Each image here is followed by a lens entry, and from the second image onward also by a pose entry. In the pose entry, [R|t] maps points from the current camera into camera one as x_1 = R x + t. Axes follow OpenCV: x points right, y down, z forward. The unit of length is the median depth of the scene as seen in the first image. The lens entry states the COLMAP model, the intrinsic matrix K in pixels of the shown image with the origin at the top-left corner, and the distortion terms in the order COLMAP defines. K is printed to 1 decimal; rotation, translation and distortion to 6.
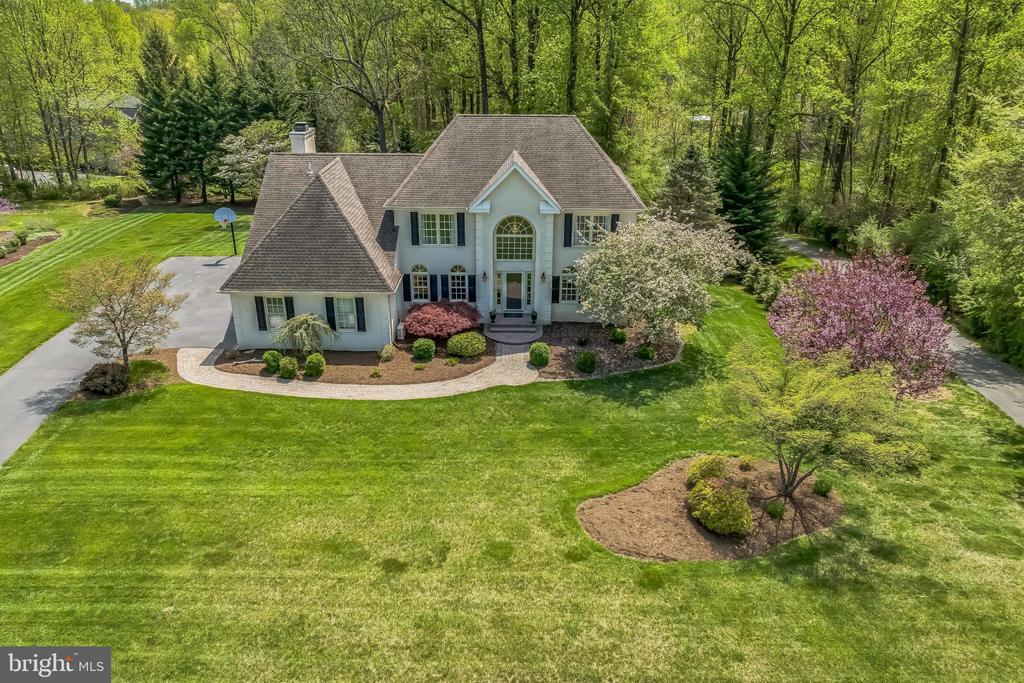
lens RADIAL K [[732.0, 0, 512.0], [0, 732.0, 341.5], [0, 0, 1]] dist [-0.030031, -0.004575]
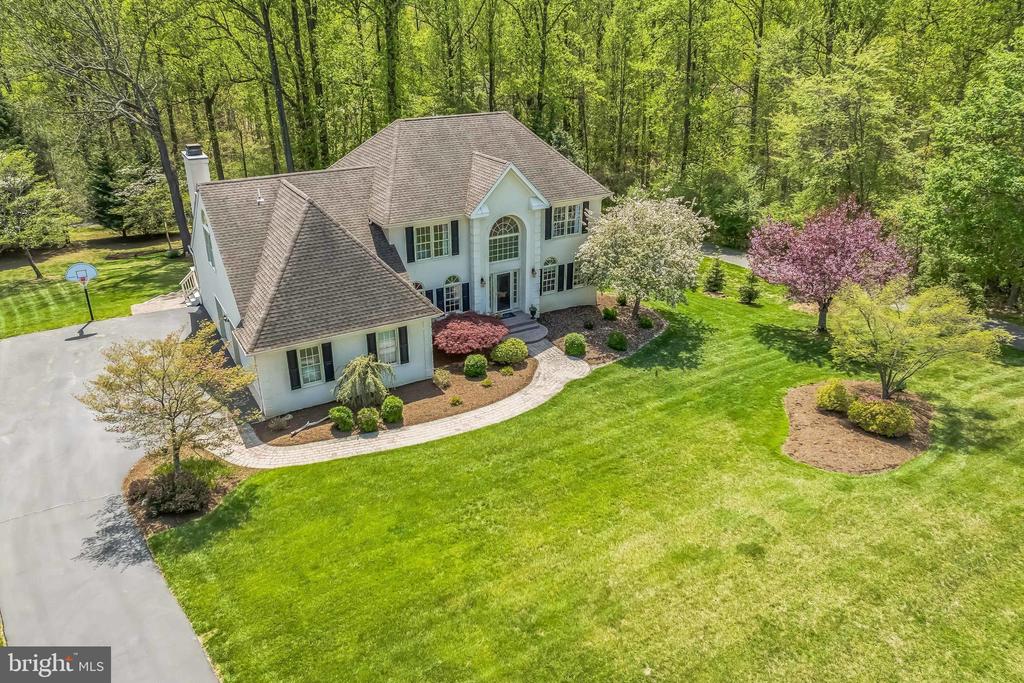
lens RADIAL K [[732.0, 0, 512.0], [0, 732.0, 341.5], [0, 0, 1]] dist [-0.030031, -0.004575]
pose [[0.858405, -0.217603, 0.464533, -0.508277], [0.212387, 0.975069, 0.064288, -0.070511], [-0.466940, 0.043475, 0.883219, 0.130565]]
